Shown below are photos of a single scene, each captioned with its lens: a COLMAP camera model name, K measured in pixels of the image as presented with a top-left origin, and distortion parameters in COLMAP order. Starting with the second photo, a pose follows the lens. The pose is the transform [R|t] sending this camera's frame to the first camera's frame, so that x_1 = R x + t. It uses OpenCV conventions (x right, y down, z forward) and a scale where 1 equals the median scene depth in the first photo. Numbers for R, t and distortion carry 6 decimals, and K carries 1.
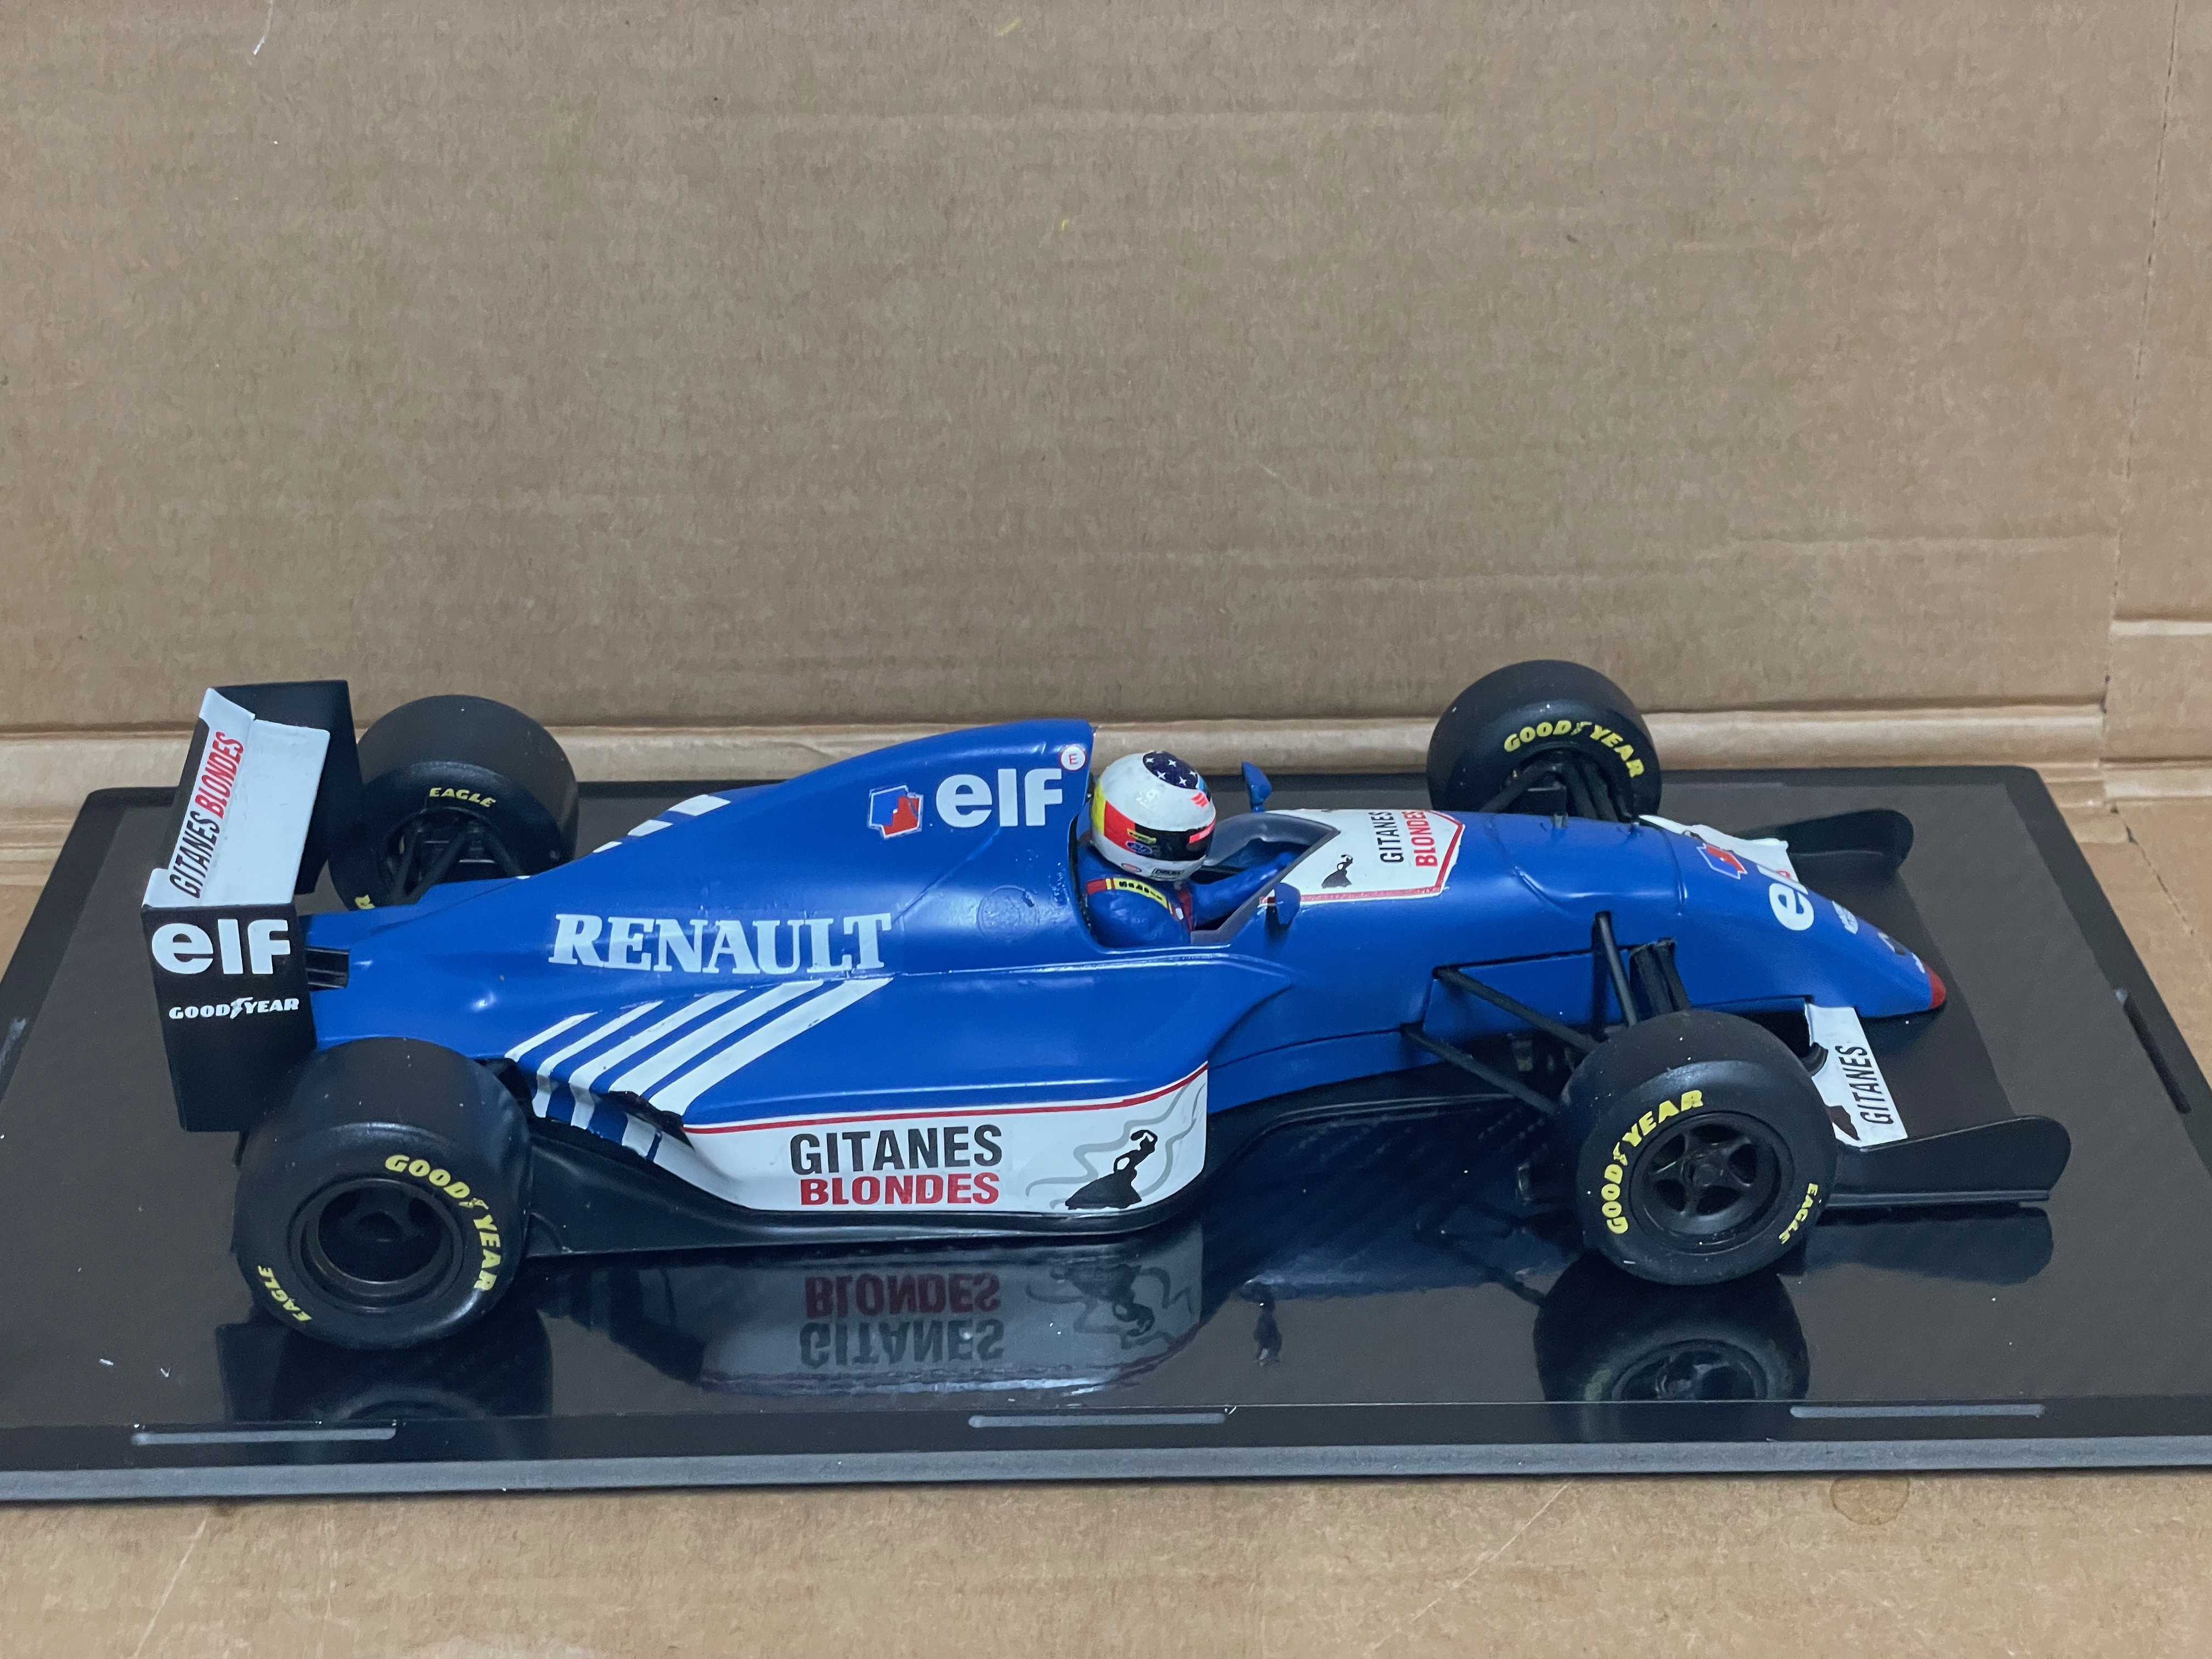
lens RADIAL K [[3314.7, 0, 1114.9], [0, 3314.7, 876.7], [0, 0, 1]] dist [0.075768, -0.213395]
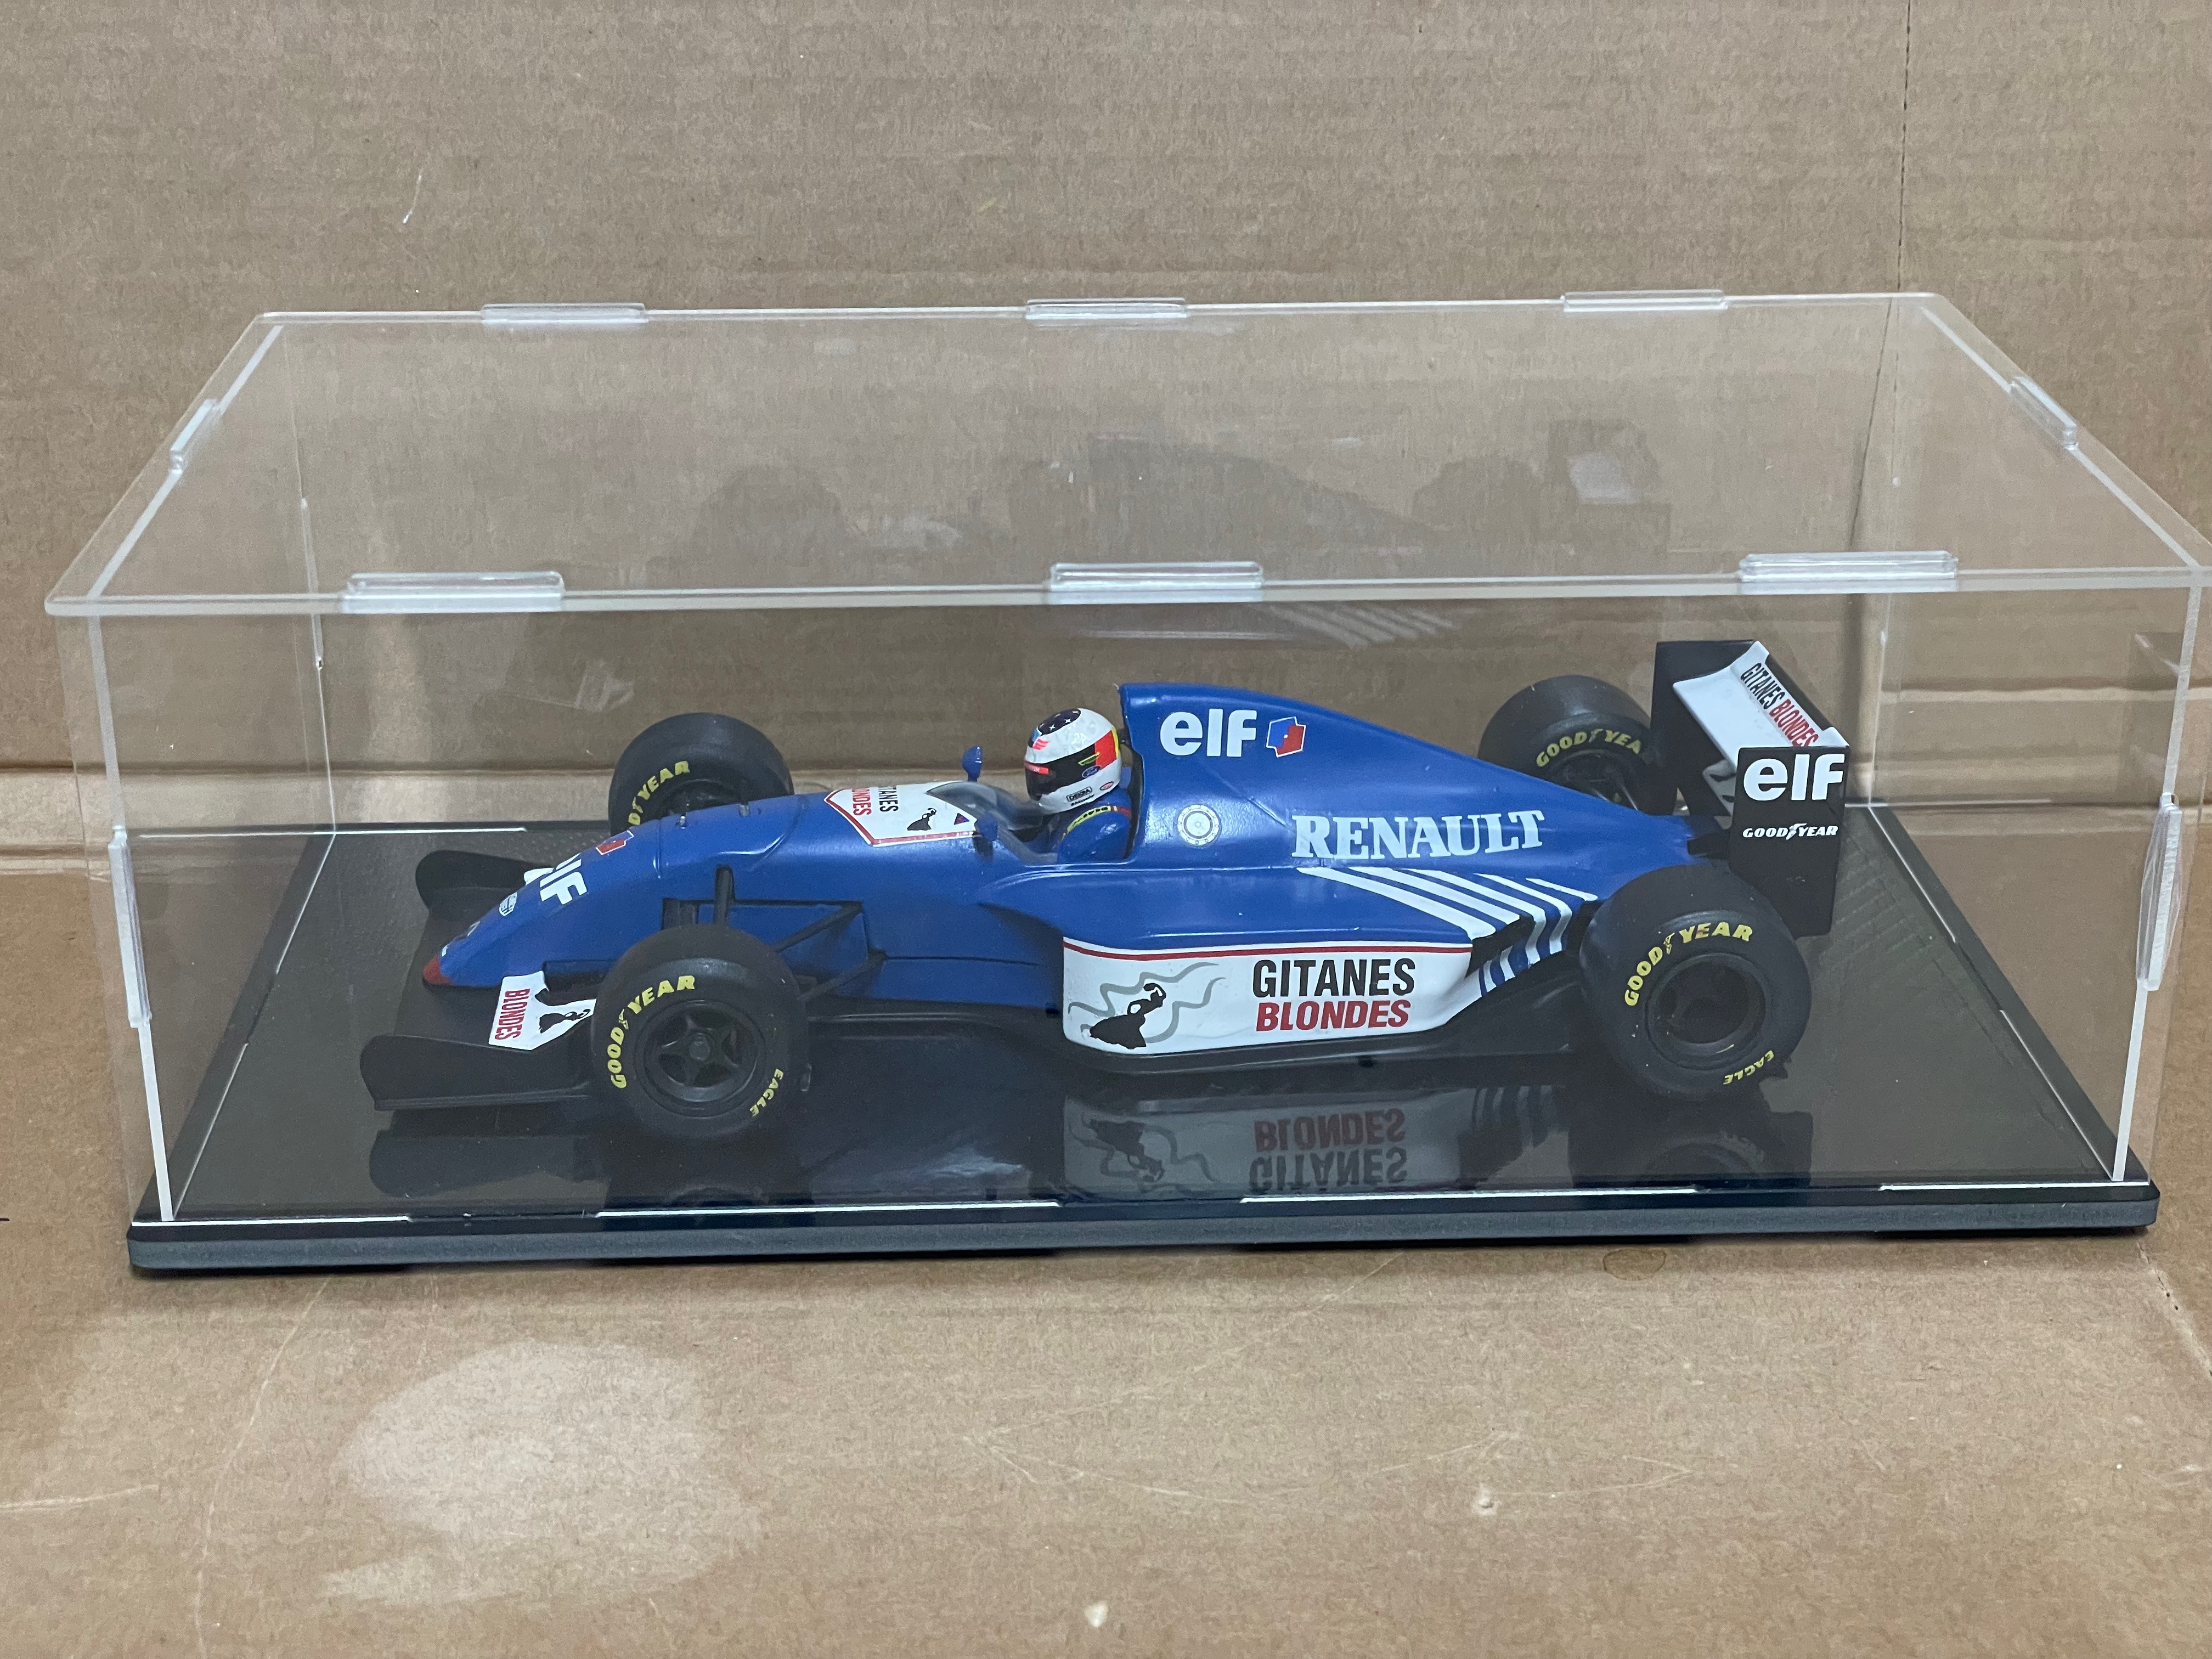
lens RADIAL K [[3585.1, 0, 1106.0], [0, 3585.1, 829.5], [0, 0, 1]] dist [0.162104, -0.610188]
pose [[0.999732, 0.004565, -0.022706, 0.046855], [-0.008312, 0.985788, -0.167787, 0.217561], [0.021617, 0.167931, 0.985562, -0.334695]]
